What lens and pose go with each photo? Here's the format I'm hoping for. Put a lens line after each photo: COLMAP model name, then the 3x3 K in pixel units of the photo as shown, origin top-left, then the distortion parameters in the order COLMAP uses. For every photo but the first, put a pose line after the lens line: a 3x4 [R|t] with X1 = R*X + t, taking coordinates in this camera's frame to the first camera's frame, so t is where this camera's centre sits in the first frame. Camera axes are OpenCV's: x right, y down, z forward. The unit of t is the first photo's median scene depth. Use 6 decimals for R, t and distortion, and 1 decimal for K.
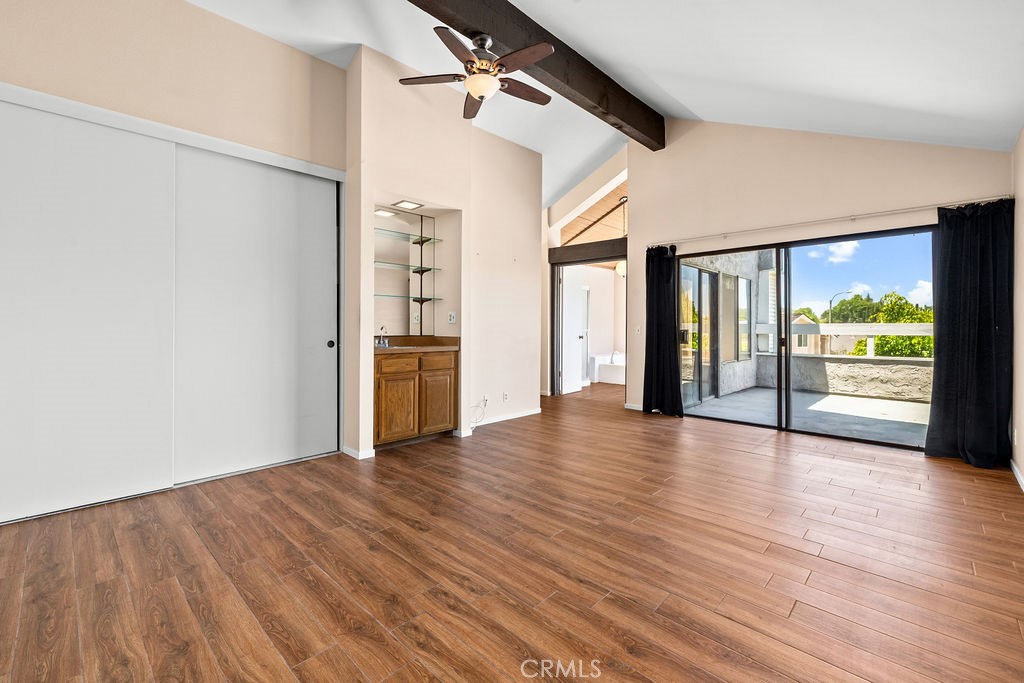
lens RADIAL K [[432.2, 0, 510.9], [0, 432.2, 331.9], [0, 0, 1]] dist [0.000598, 0.000227]
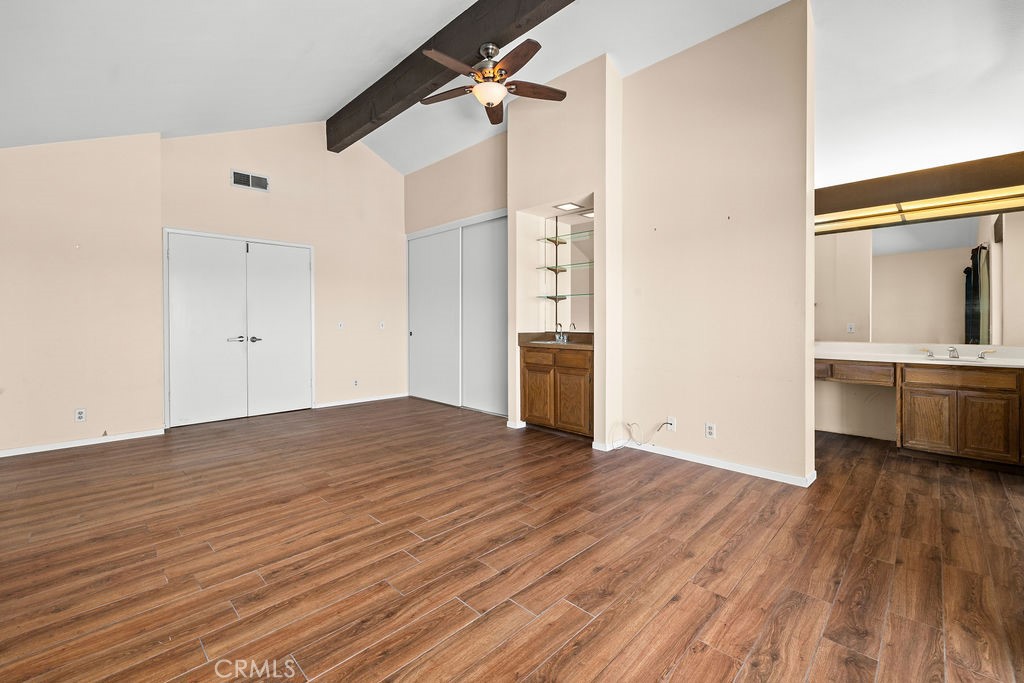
lens RADIAL K [[432.2, 0, 510.9], [0, 432.2, 331.9], [0, 0, 1]] dist [0.000598, 0.000227]
pose [[-0.013487, 0.014568, -0.999803, 0.844791], [-0.016320, 0.999757, 0.014787, -0.006447], [0.999776, 0.016516, -0.013246, 0.918459]]
